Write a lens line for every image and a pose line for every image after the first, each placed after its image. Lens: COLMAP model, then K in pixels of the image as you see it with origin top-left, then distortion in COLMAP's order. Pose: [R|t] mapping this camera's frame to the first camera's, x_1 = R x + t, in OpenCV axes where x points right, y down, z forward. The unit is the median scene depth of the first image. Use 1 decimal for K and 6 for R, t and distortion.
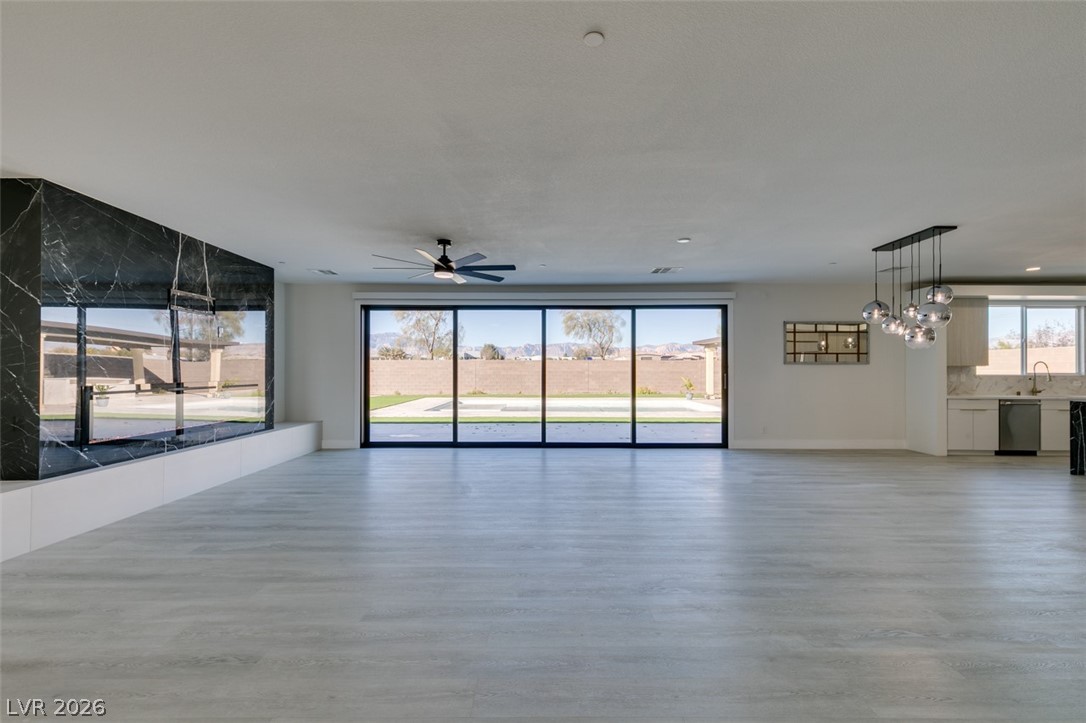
lens RADIAL K [[488.4, 0, 541.5], [0, 488.4, 368.4], [0, 0, 1]] dist [0.002508, -0.000487]
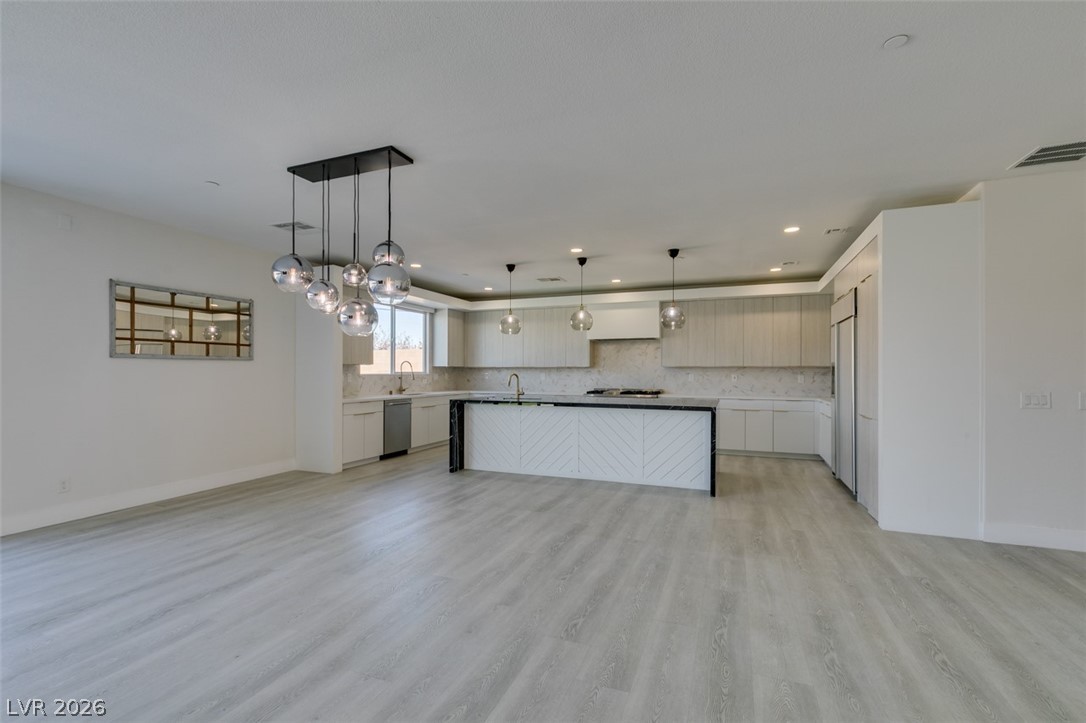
lens RADIAL K [[488.4, 0, 541.0], [0, 488.4, 370.0], [0, 0, 1]] dist [0.002508, -0.000487]
pose [[0.373078, 0.001172, 0.927799, 0.171925], [-0.005608, 0.999984, 0.000992, 0.002519], [-0.927783, -0.005574, 0.373078, 0.356430]]
